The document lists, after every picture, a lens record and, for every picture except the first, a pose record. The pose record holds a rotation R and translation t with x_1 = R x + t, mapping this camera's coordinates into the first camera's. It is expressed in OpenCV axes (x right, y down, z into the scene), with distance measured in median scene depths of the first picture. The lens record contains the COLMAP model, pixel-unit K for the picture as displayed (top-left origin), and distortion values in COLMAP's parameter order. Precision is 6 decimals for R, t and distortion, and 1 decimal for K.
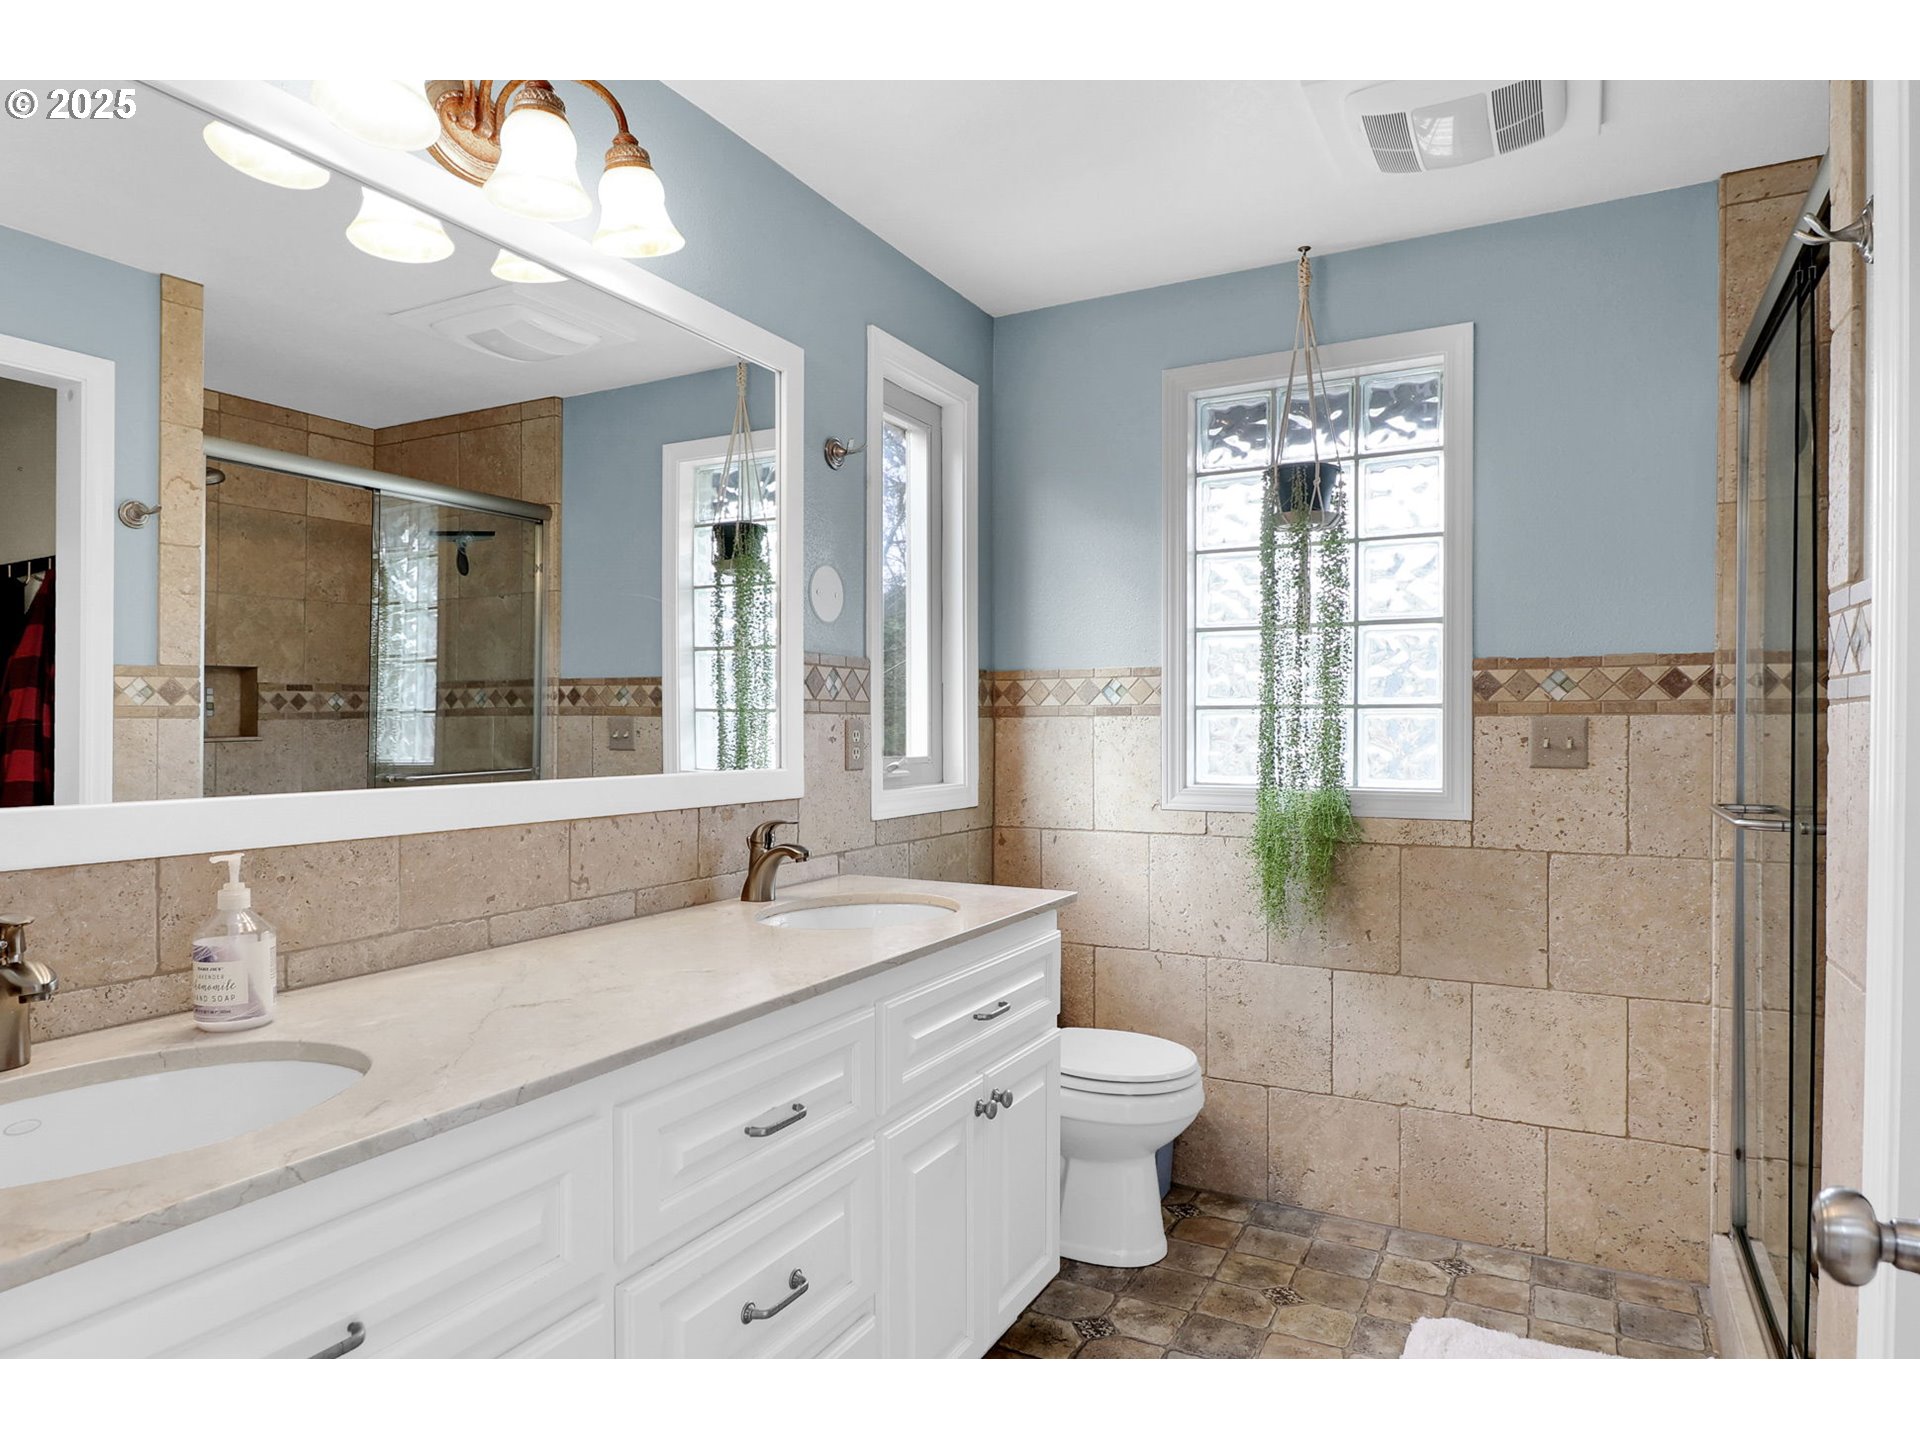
lens RADIAL K [[904.5, 0, 945.6], [0, 904.5, 704.9], [0, 0, 1]] dist [-0.002653, -0.000761]
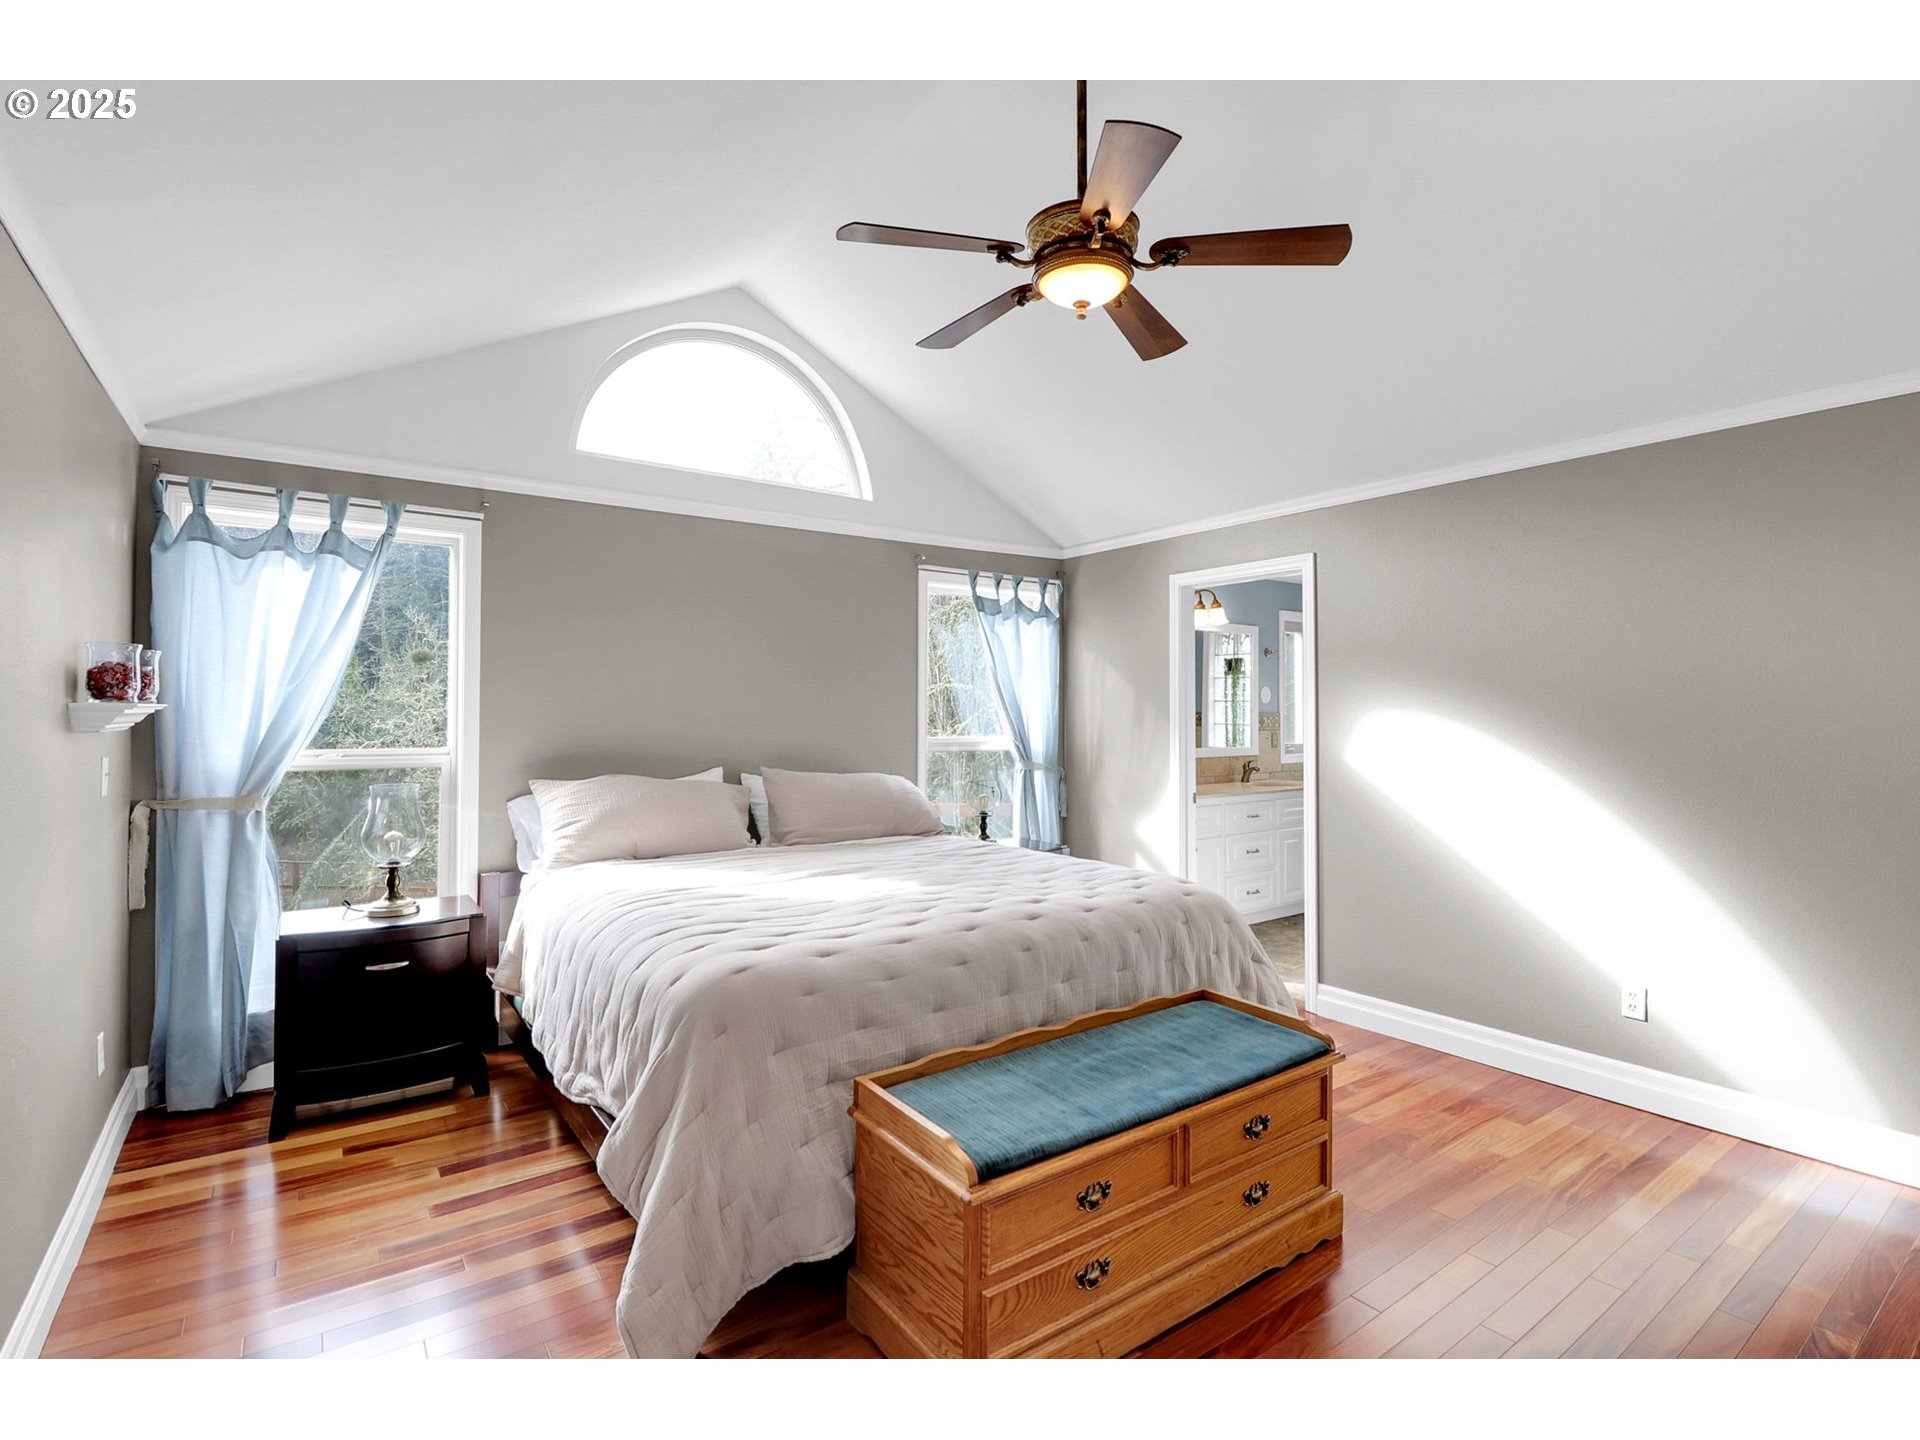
lens RADIAL K [[904.5, 0, 945.6], [0, 904.5, 704.9], [0, 0, 1]] dist [-0.002653, -0.000761]
pose [[0.882486, 0.001258, -0.470337, 0.317861], [0.010184, 0.999711, 0.021781, -0.136137], [0.470229, -0.024012, 0.882218, -2.007624]]
